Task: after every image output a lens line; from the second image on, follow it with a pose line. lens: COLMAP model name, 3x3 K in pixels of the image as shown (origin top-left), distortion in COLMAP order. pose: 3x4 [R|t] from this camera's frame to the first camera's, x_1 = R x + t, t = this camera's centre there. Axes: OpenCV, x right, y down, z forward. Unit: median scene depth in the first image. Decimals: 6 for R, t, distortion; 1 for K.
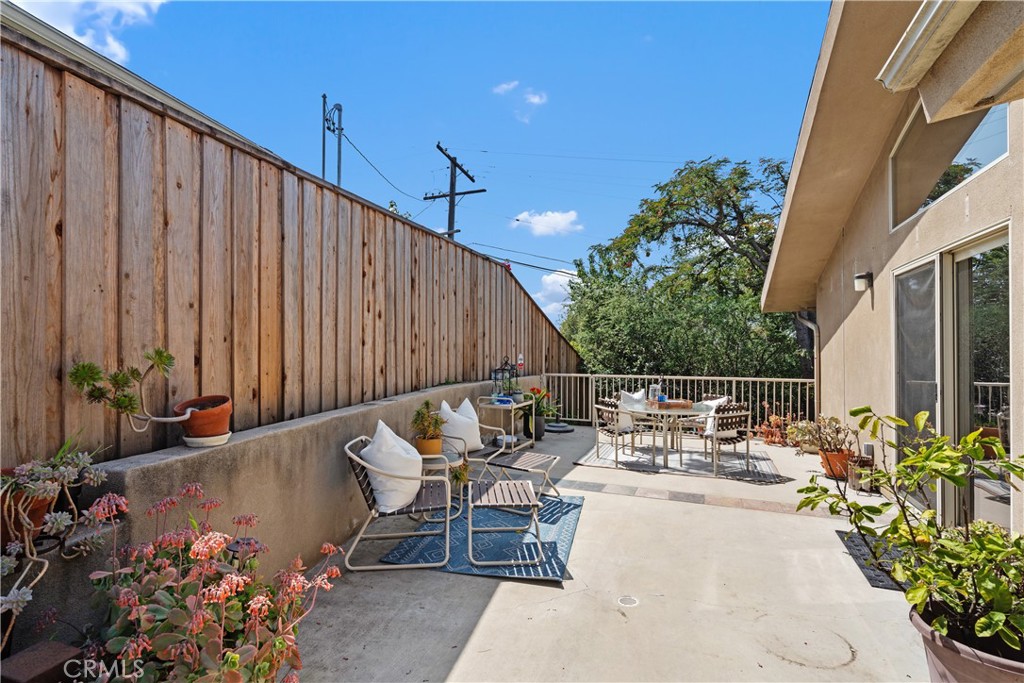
lens RADIAL K [[470.6, 0, 516.9], [0, 470.6, 352.4], [0, 0, 1]] dist [0.000317, -0.000014]
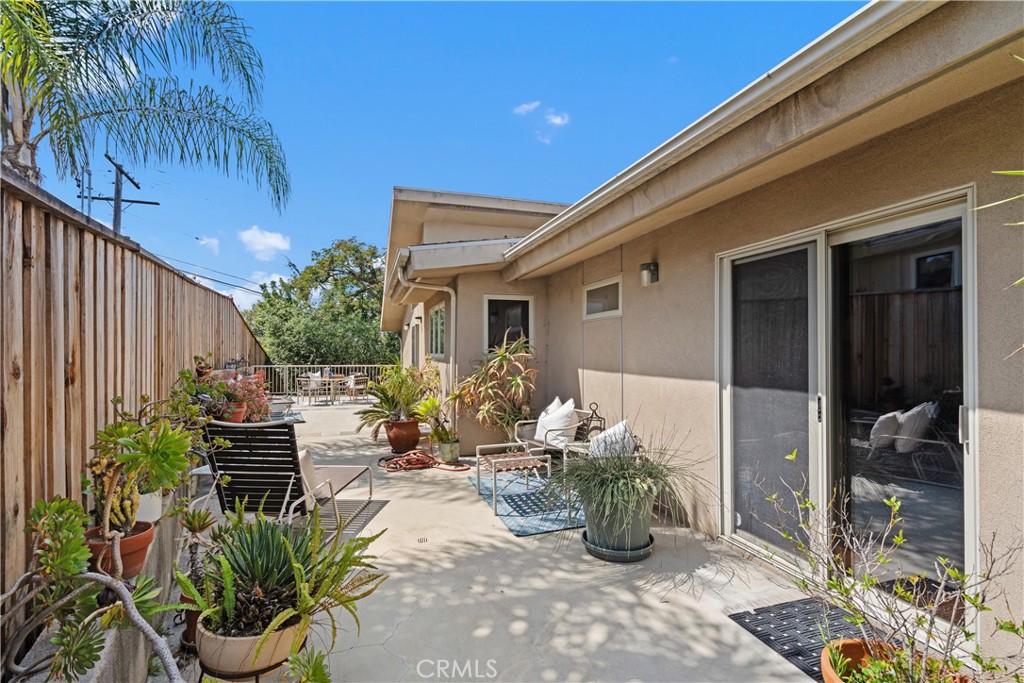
lens RADIAL K [[468.3, 0, 508.7], [0, 468.3, 340.9], [0, 0, 1]] dist [-0.000599, 0.000066]
pose [[0.769658, 0.014197, 0.638298, -0.211283], [-0.000668, 0.999770, -0.021431, -0.003886], [-0.638456, 0.016068, 0.769491, -0.568765]]
